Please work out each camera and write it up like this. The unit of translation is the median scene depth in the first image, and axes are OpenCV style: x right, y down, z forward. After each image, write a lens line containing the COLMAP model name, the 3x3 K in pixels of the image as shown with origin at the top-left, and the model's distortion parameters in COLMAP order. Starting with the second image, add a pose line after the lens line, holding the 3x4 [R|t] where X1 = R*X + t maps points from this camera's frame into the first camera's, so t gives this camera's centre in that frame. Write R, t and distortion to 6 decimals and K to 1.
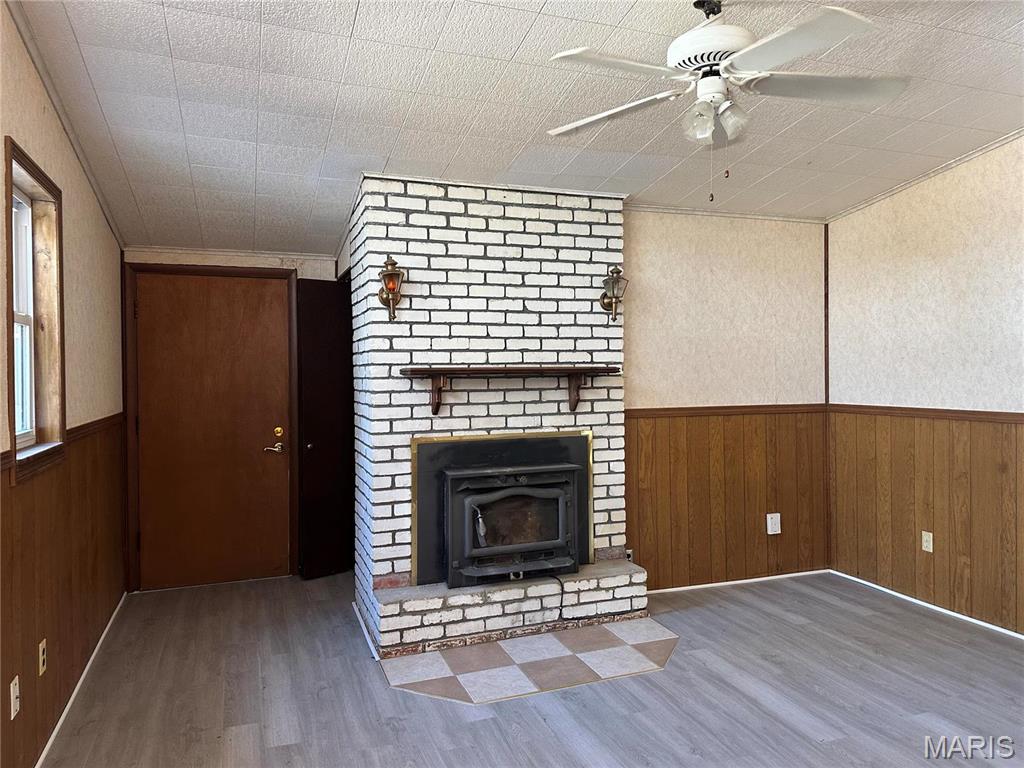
lens RADIAL K [[727.6, 0, 513.9], [0, 727.6, 377.8], [0, 0, 1]] dist [0.126955, -0.148025]
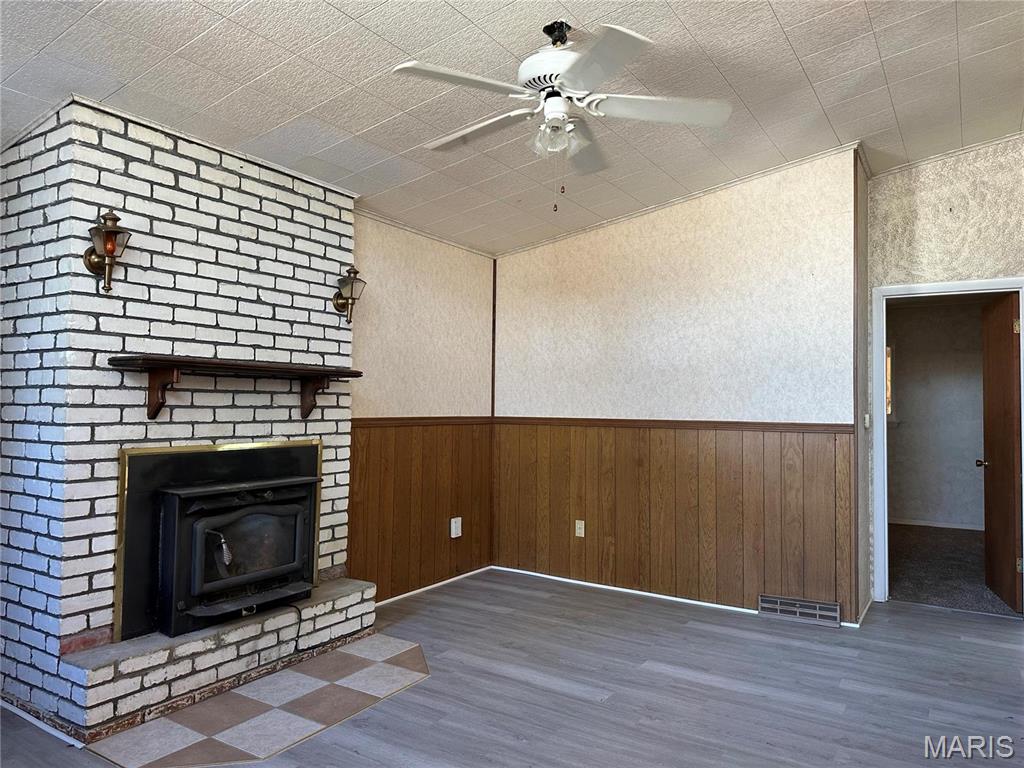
lens RADIAL K [[727.6, 0, 519.2], [0, 727.6, 381.3], [0, 0, 1]] dist [0.126955, -0.148025]
pose [[0.795623, 0.040537, 0.604434, -0.270024], [-0.015473, 0.998793, -0.046617, 0.039930], [-0.605594, 0.027737, 0.795290, 0.116858]]
